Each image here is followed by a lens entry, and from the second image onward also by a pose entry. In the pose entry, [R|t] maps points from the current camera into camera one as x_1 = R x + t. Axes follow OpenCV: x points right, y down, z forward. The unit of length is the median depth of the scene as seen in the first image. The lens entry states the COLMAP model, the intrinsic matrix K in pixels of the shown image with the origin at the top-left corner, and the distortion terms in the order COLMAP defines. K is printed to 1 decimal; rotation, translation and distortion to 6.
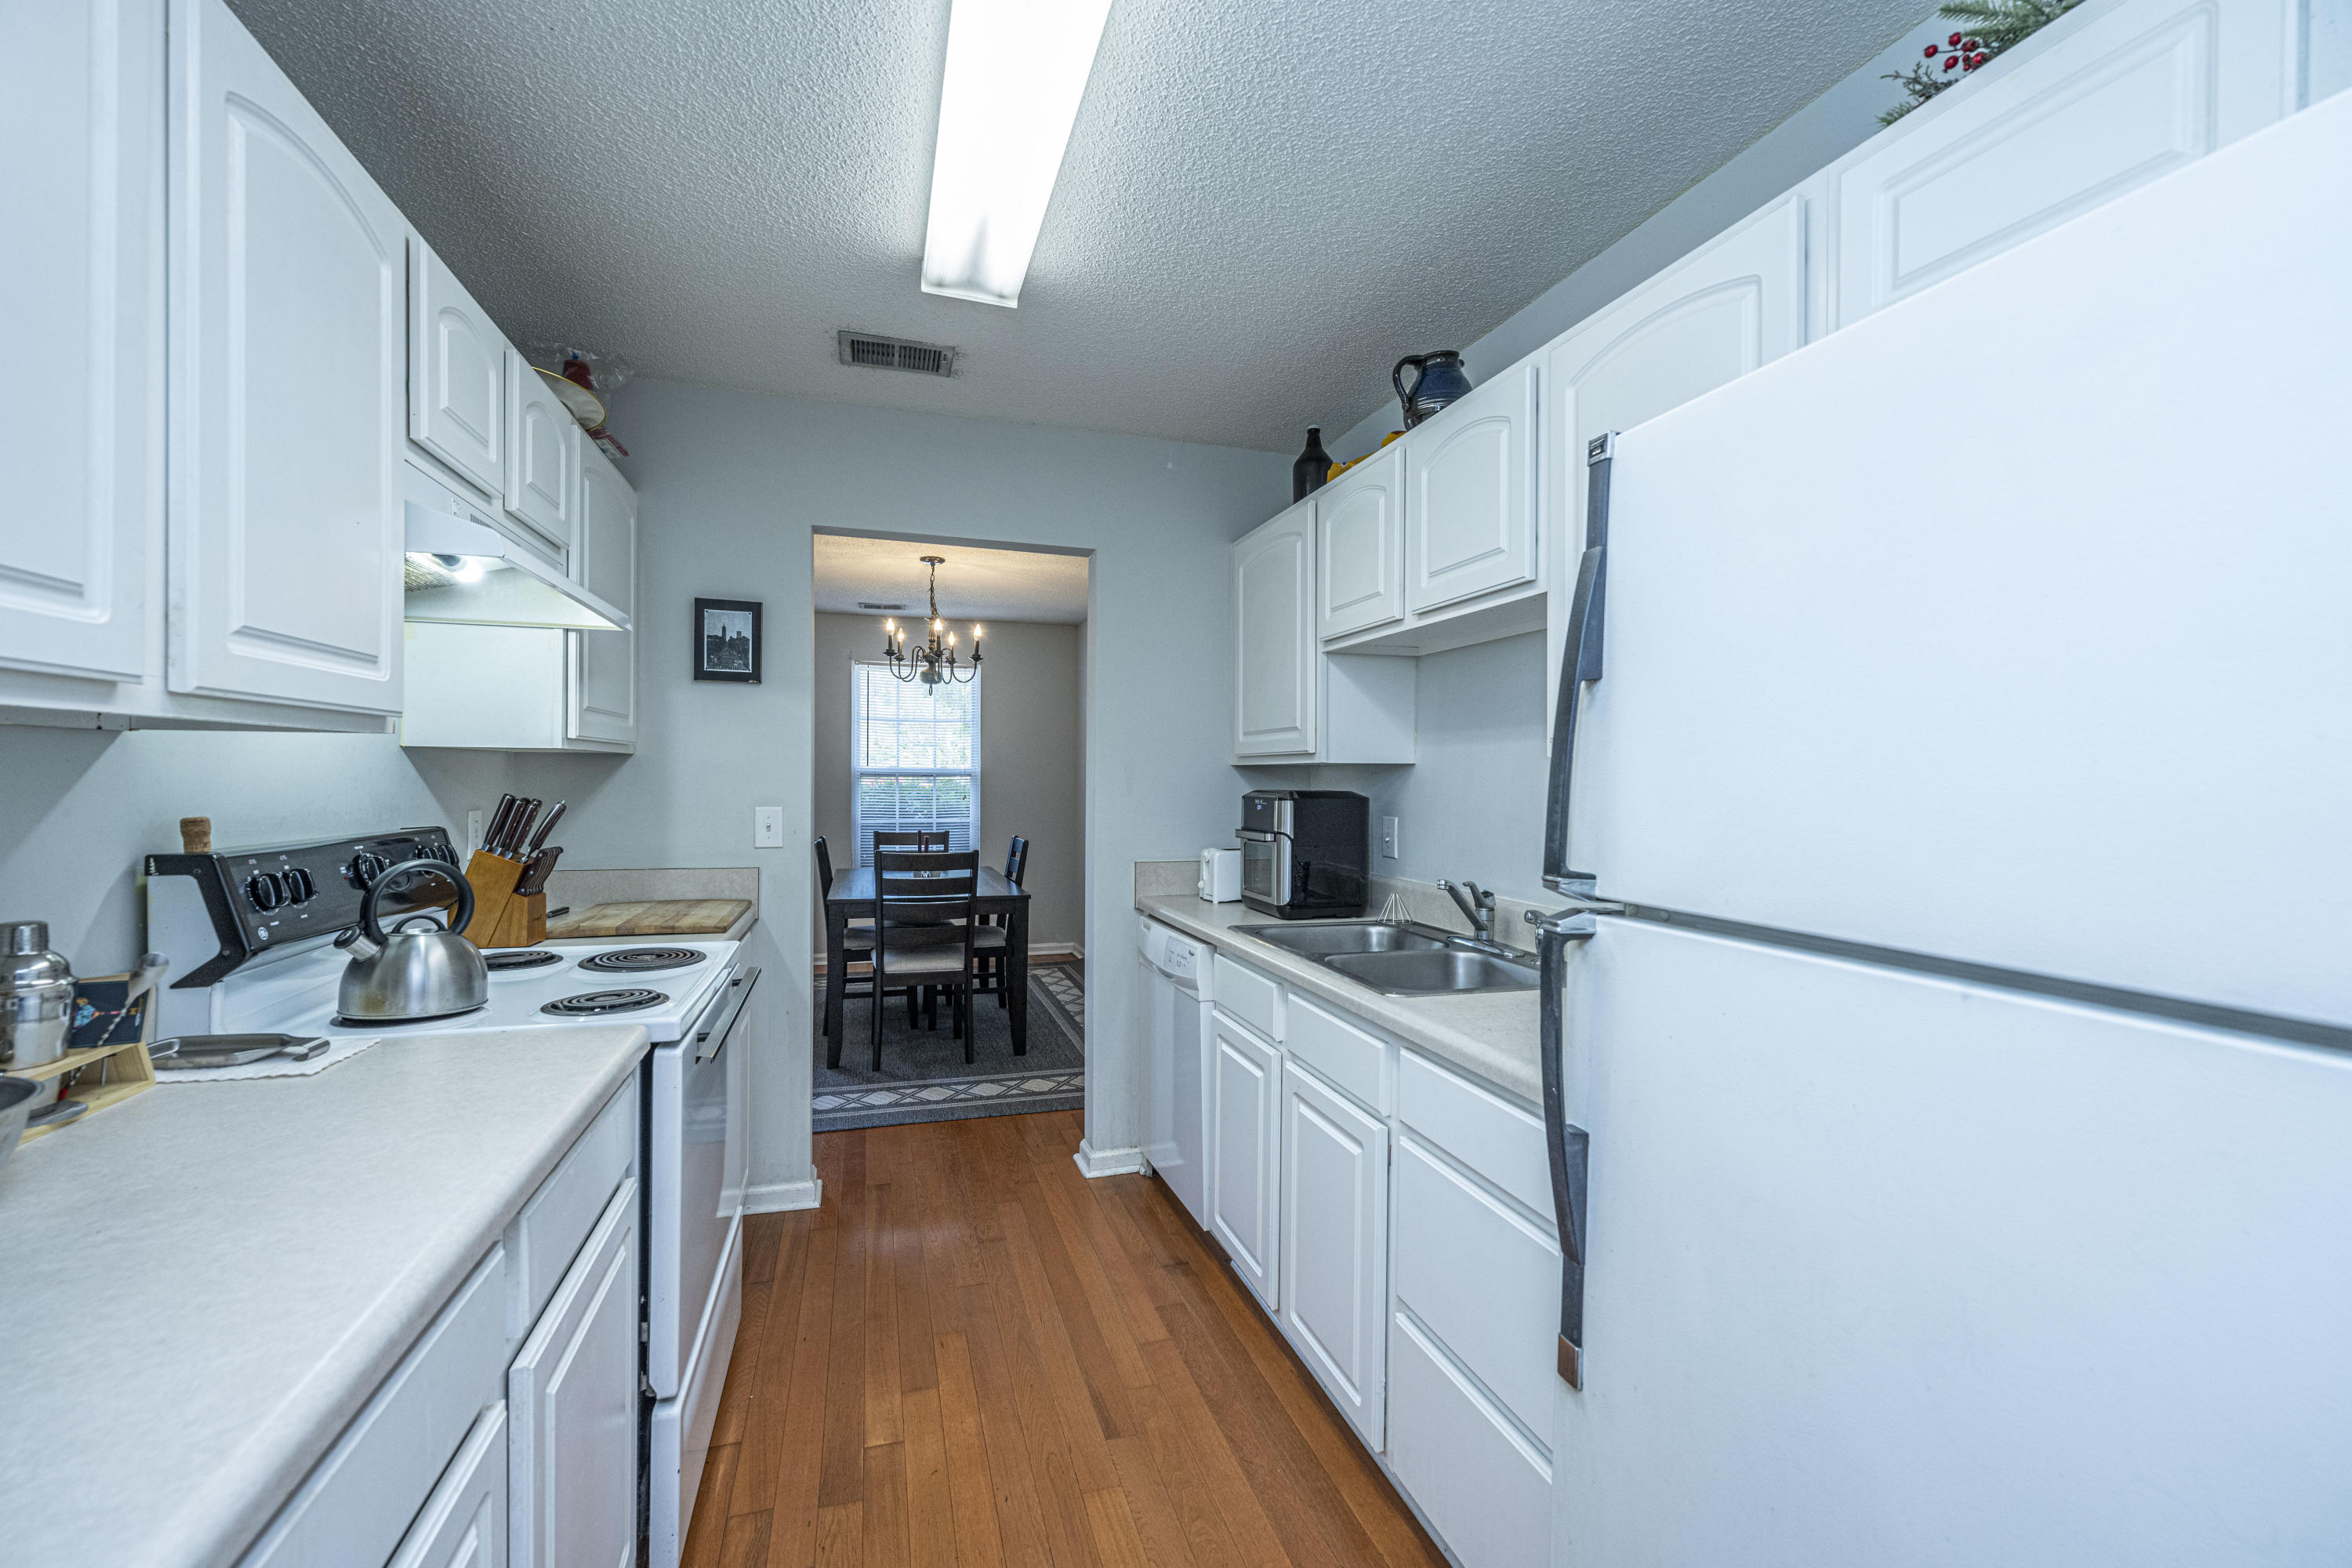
lens RADIAL K [[951.5, 0, 1172.5], [0, 951.5, 769.1], [0, 0, 1]] dist [-0.001546, 0.000508]
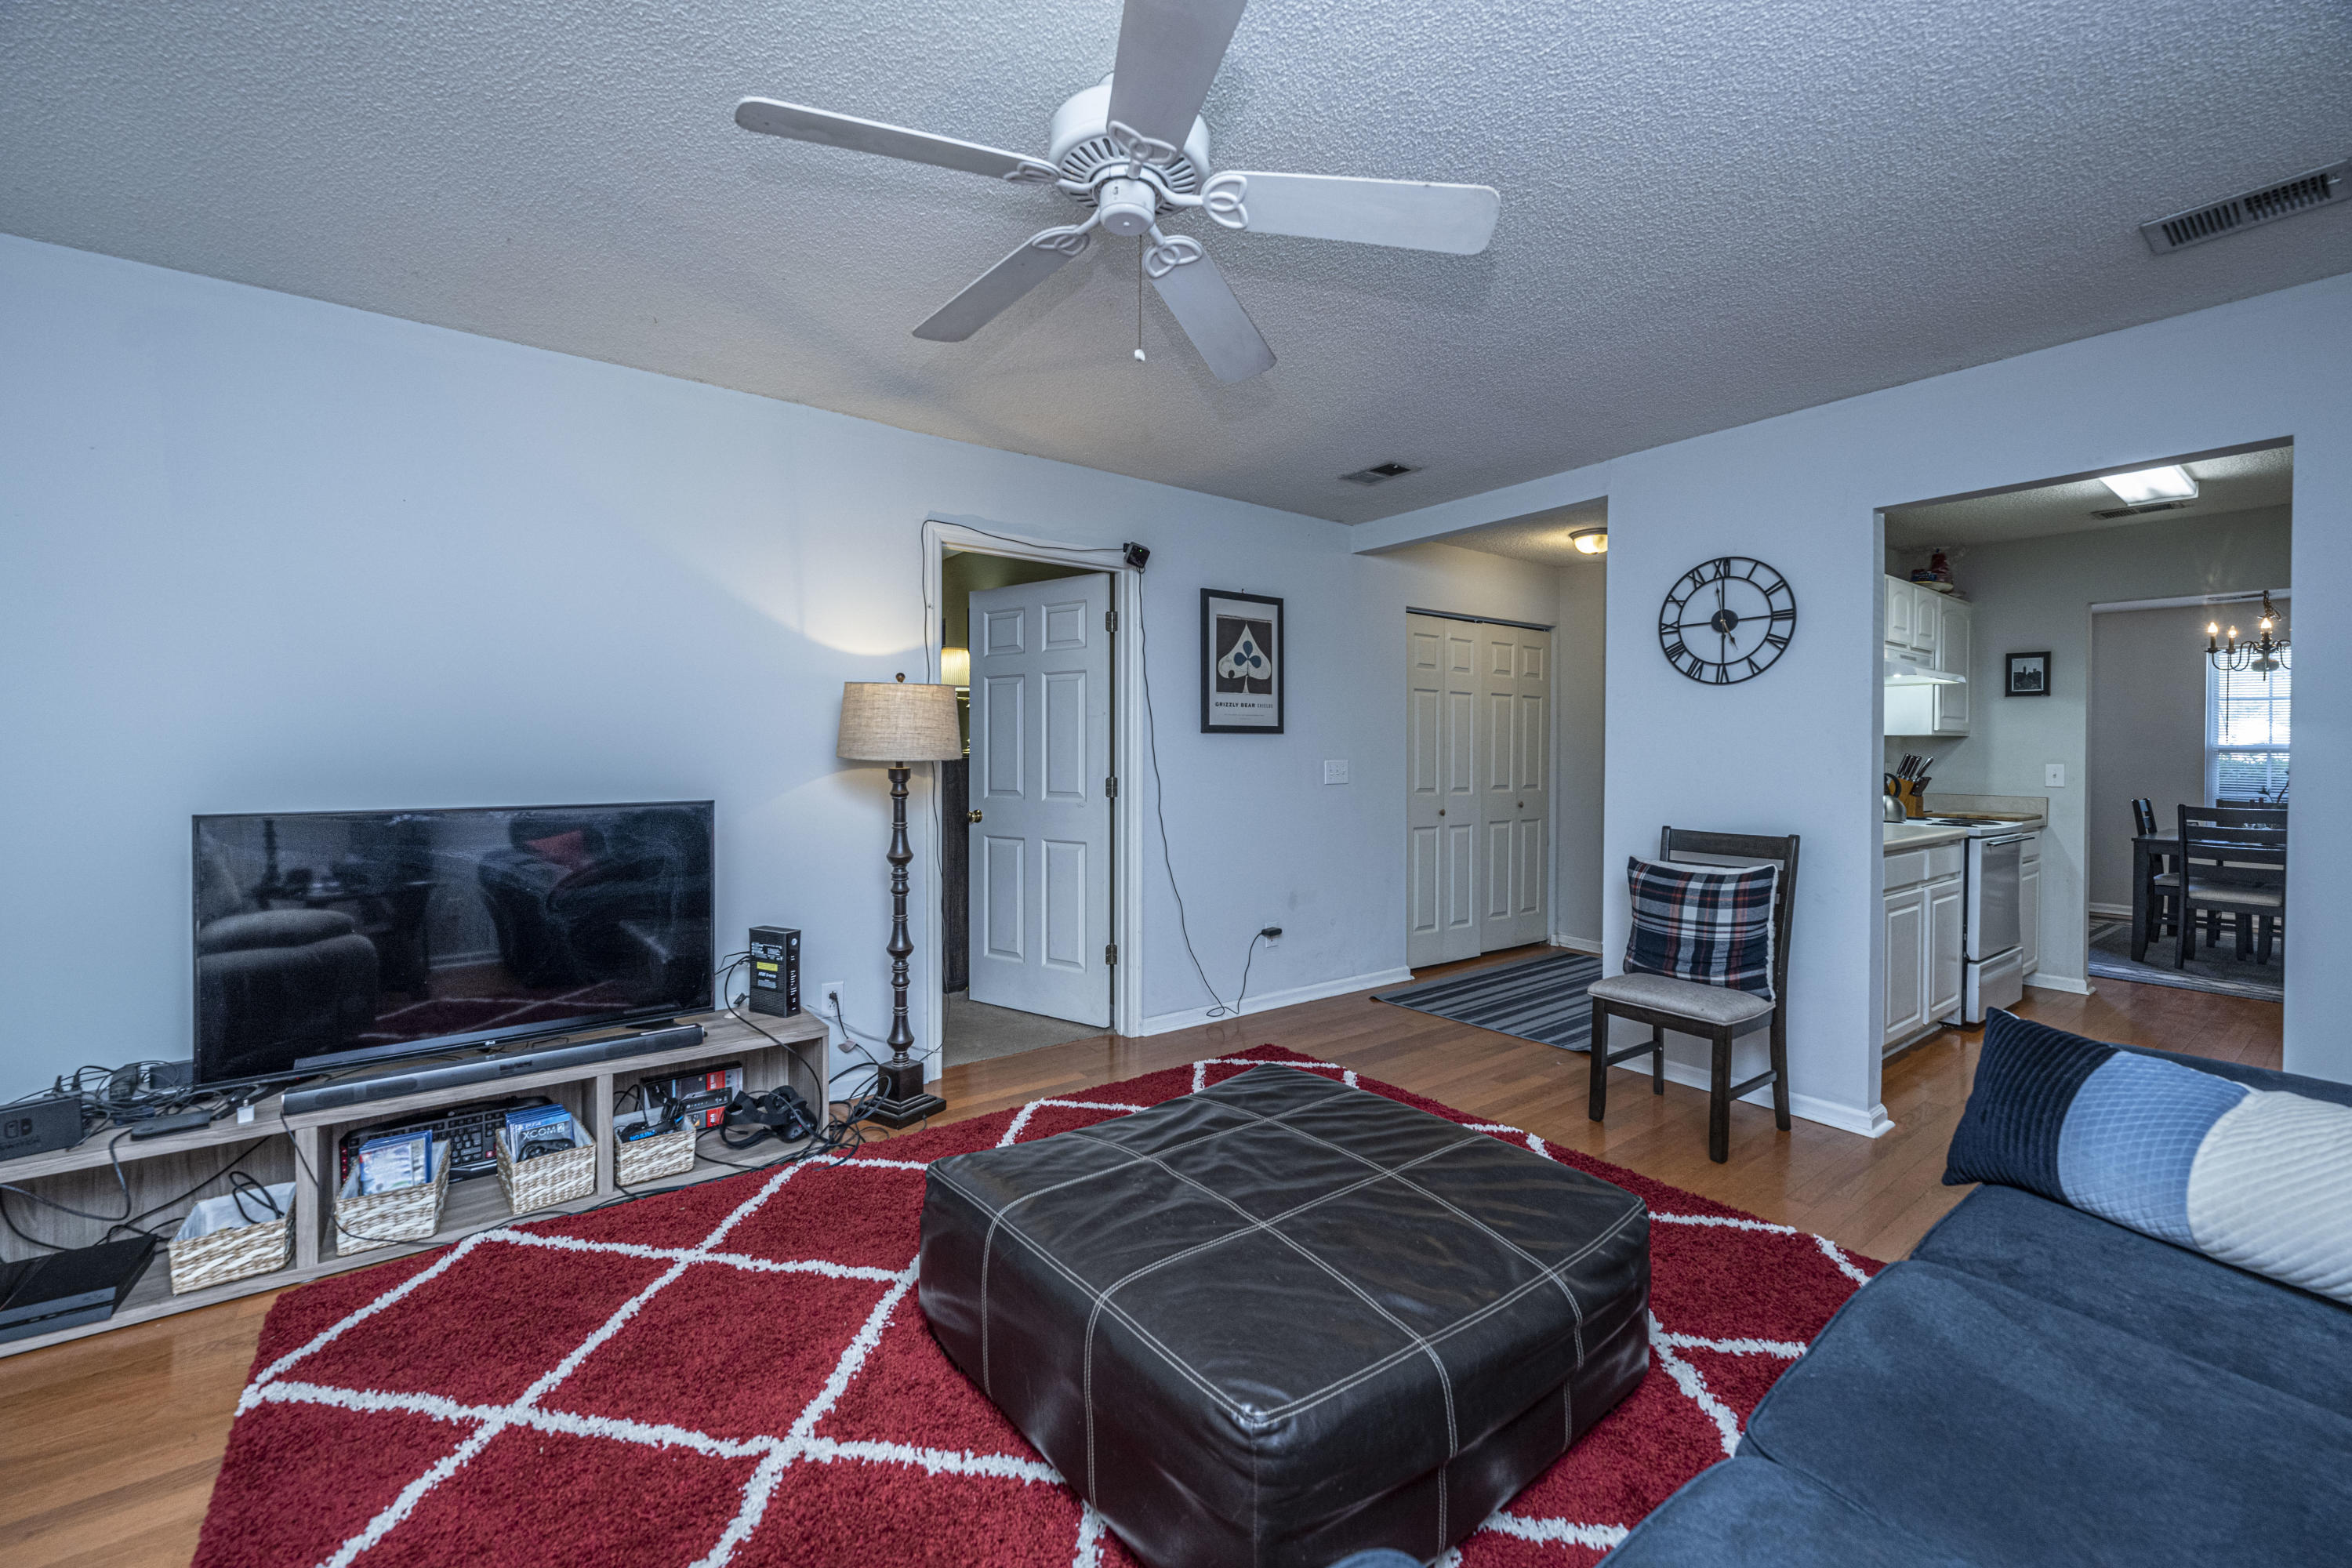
lens RADIAL K [[951.5, 0, 1172.5], [0, 951.5, 769.1], [0, 0, 1]] dist [-0.001546, 0.000508]
pose [[0.331676, 0.008465, -0.943355, 0.725758], [0.005972, 0.999921, 0.011072, 0.018993], [0.943375, -0.009306, 0.331599, -1.181699]]
